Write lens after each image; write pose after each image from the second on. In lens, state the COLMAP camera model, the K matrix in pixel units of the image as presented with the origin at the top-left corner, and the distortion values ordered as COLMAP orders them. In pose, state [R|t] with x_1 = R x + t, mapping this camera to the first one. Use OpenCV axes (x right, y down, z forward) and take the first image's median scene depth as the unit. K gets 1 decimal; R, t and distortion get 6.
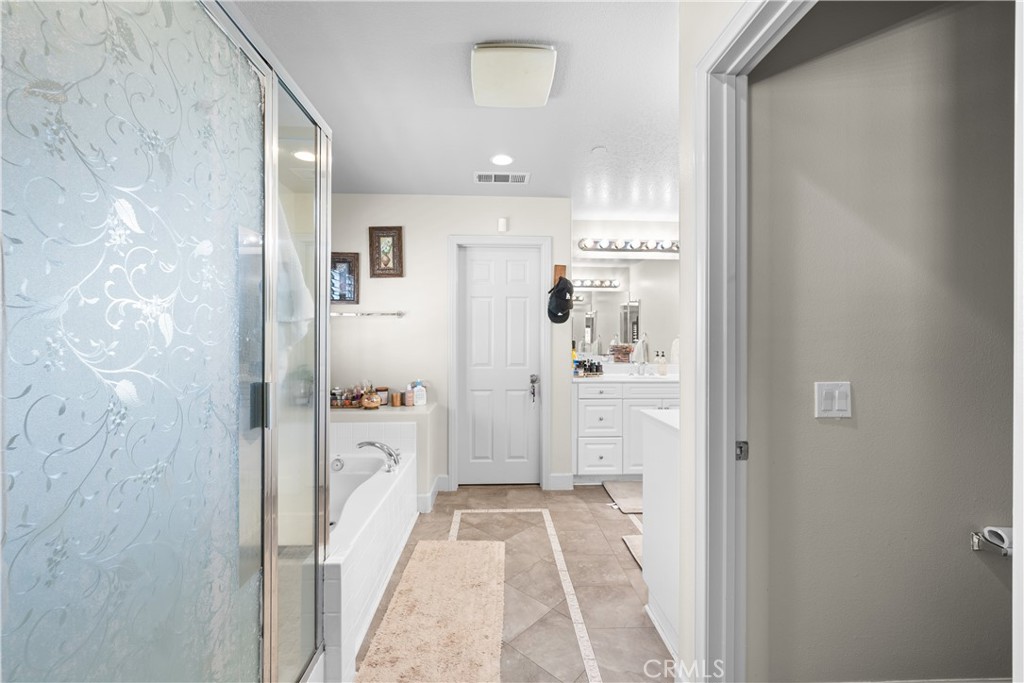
lens RADIAL K [[411.4, 0, 510.1], [0, 411.4, 342.3], [0, 0, 1]] dist [-0.000067, -0.000112]
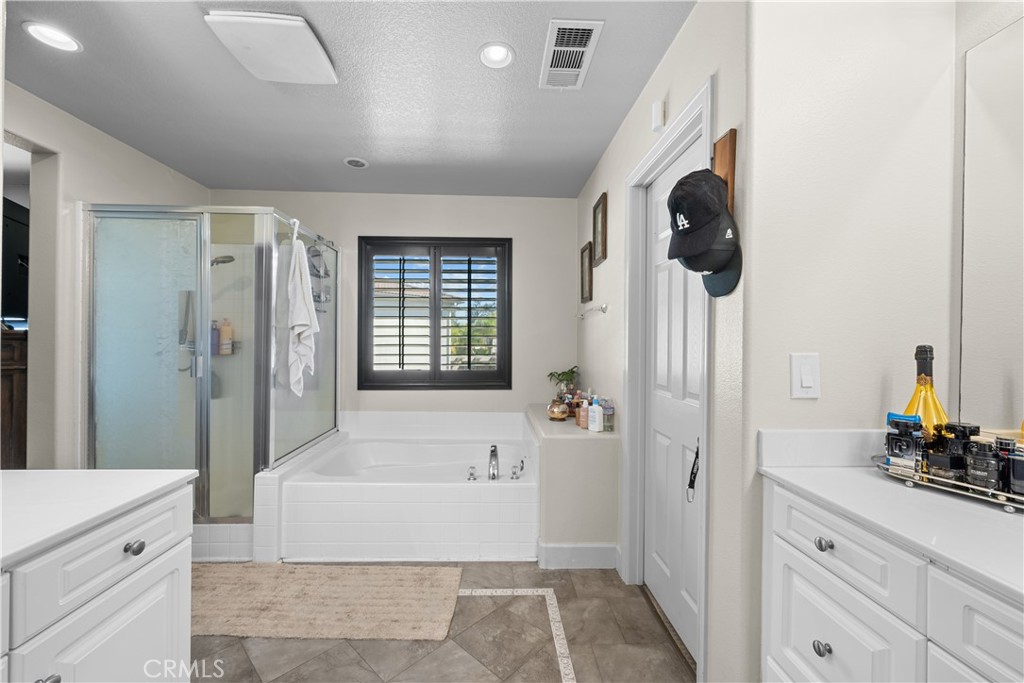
lens RADIAL K [[411.4, 0, 510.1], [0, 411.4, 342.3], [0, 0, 1]] dist [-0.000067, -0.000112]
pose [[-0.011918, -0.000124, -0.999929, 0.589412], [-0.017850, 0.999841, 0.000089, -0.001732], [0.999770, 0.017849, -0.011919, 0.990968]]
